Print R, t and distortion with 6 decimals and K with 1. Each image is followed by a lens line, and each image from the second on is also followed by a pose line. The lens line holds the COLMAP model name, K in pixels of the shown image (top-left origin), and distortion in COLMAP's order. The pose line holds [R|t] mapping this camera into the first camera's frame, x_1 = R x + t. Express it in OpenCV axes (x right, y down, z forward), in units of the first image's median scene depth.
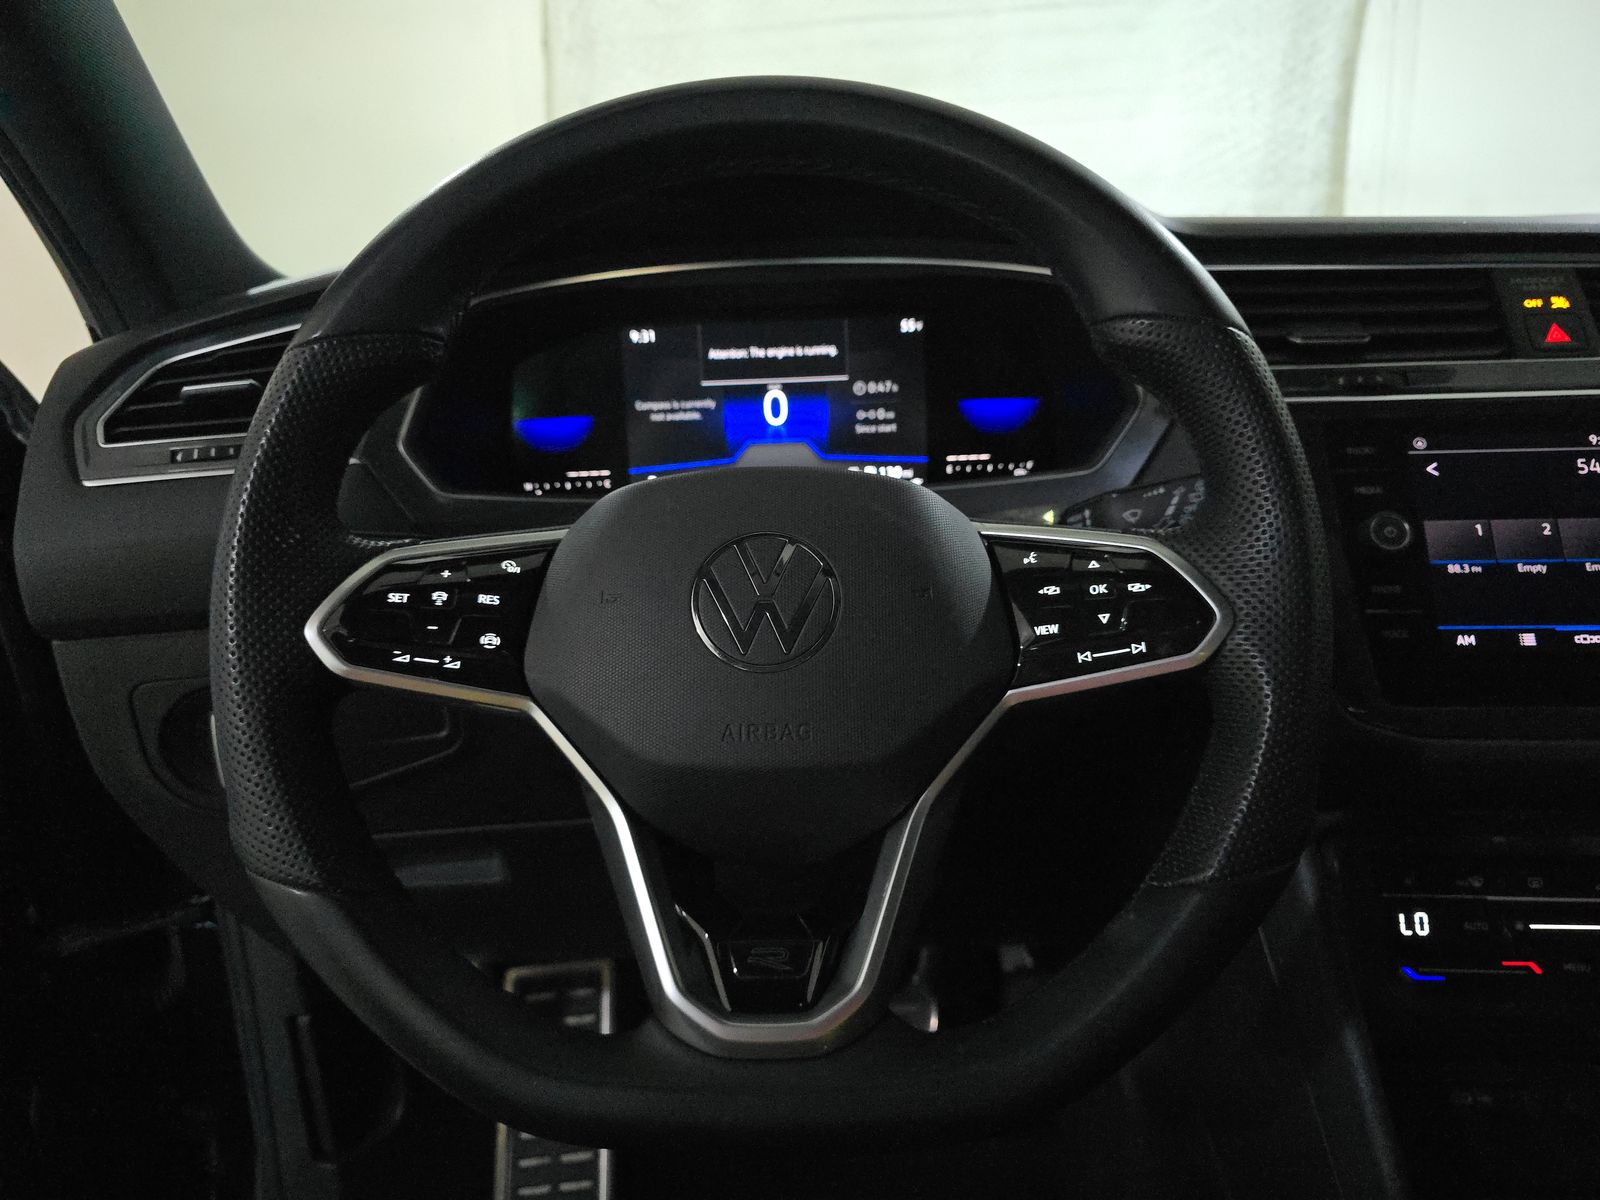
lens RADIAL K [[1101.4, 0, 800.0], [0, 1101.4, 600.0], [0, 0, 1]] dist [0.045836, -0.096266]
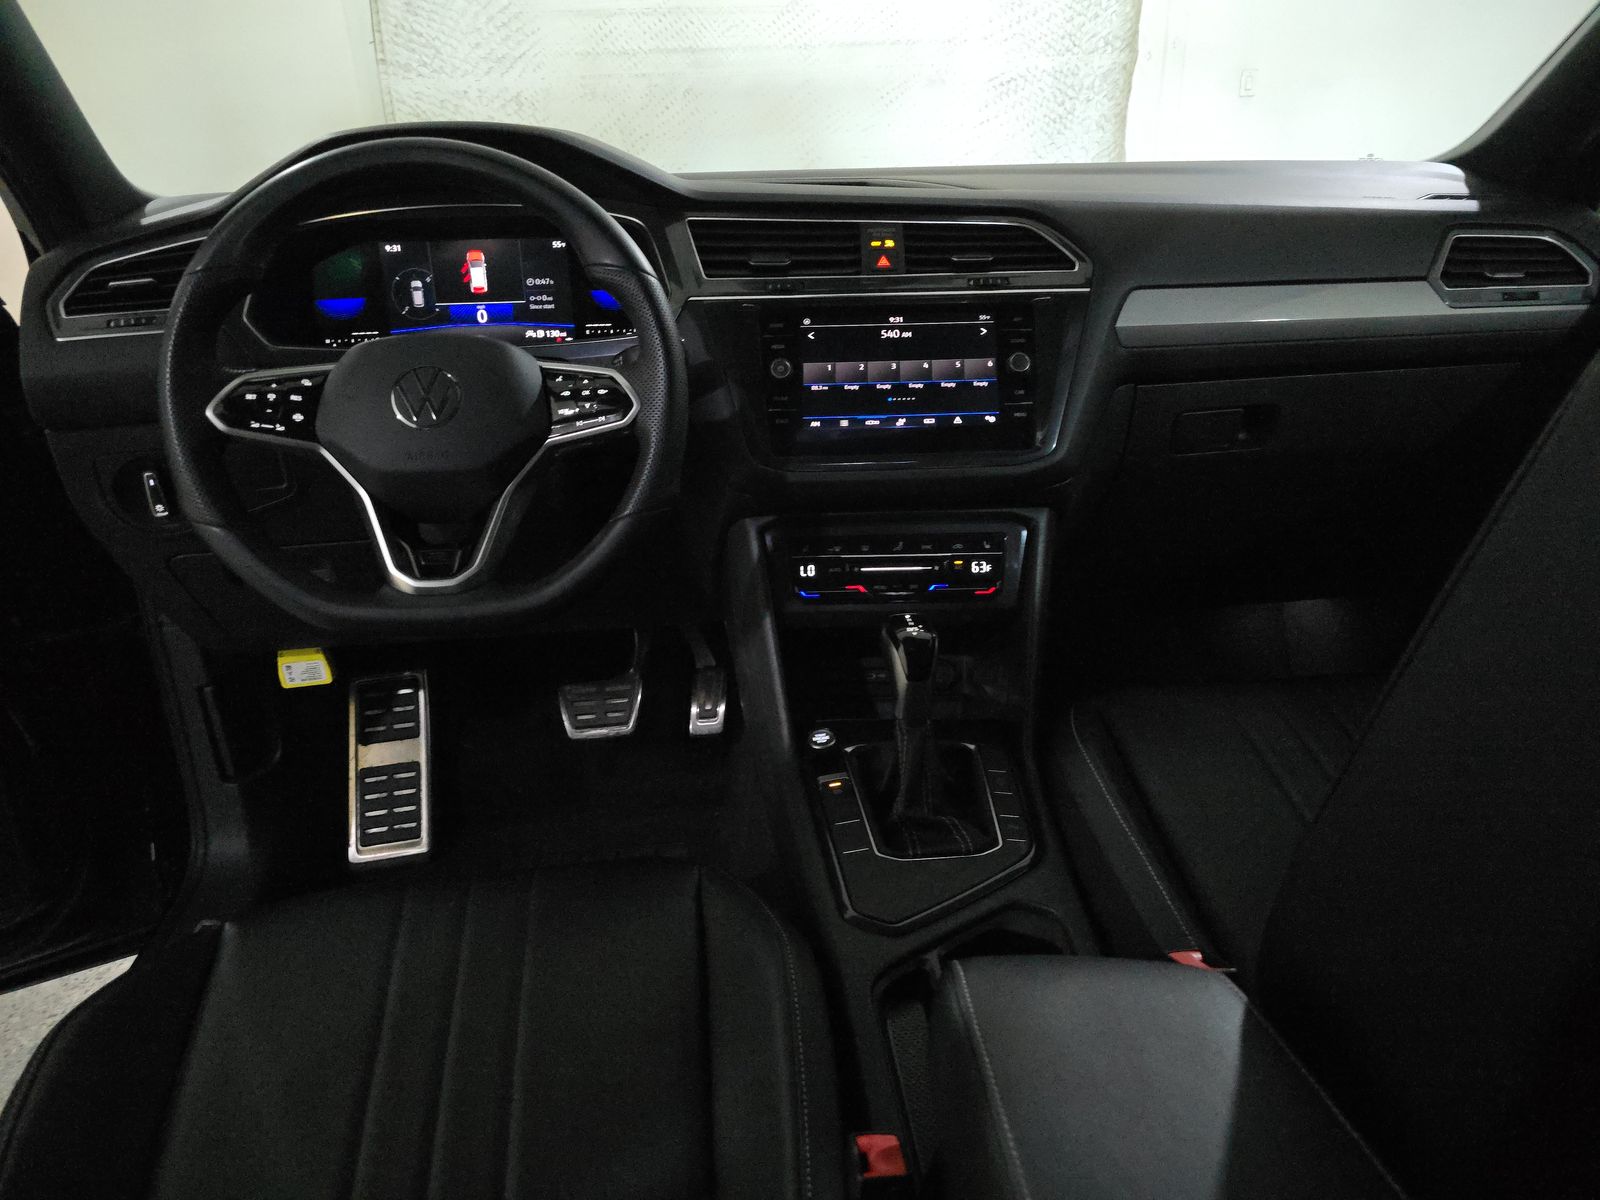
lens RADIAL K [[1075.4, 0, 807.2], [0, 1075.4, 607.1], [0, 0, 1]] dist [0.034670, -0.040594]
pose [[0.992181, -0.026750, 0.121911, 0.335624], [0.008931, 0.989475, 0.144428, 0.082925], [-0.124491, -0.142210, 0.981977, -0.956369]]
